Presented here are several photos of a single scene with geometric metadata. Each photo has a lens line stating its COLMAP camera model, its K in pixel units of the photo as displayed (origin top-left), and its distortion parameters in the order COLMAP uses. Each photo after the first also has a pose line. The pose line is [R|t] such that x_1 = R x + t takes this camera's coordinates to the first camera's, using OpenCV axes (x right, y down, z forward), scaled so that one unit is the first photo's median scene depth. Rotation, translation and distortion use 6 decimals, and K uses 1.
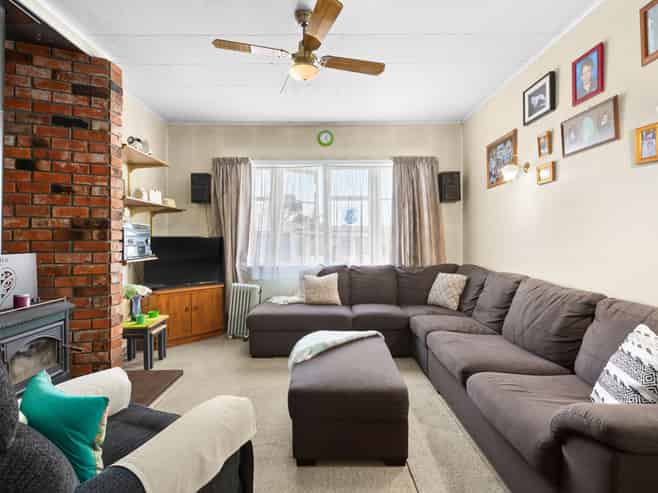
lens RADIAL K [[329.6, 0, 328.9], [0, 329.6, 228.8], [0, 0, 1]] dist [-0.002112, 0.000169]
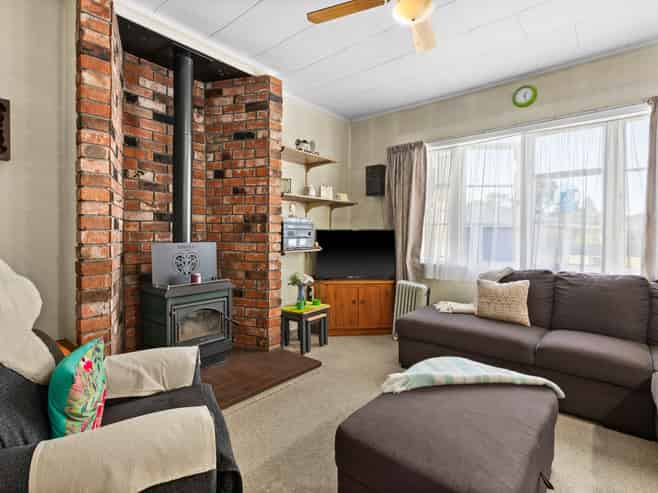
lens RADIAL K [[329.6, 0, 328.9], [0, 329.6, 228.8], [0, 0, 1]] dist [-0.002112, 0.000169]
pose [[0.758404, -0.003907, -0.651773, 0.229163], [0.014635, 0.999832, 0.011037, 0.011565], [0.651620, -0.017909, 0.758334, 0.254036]]
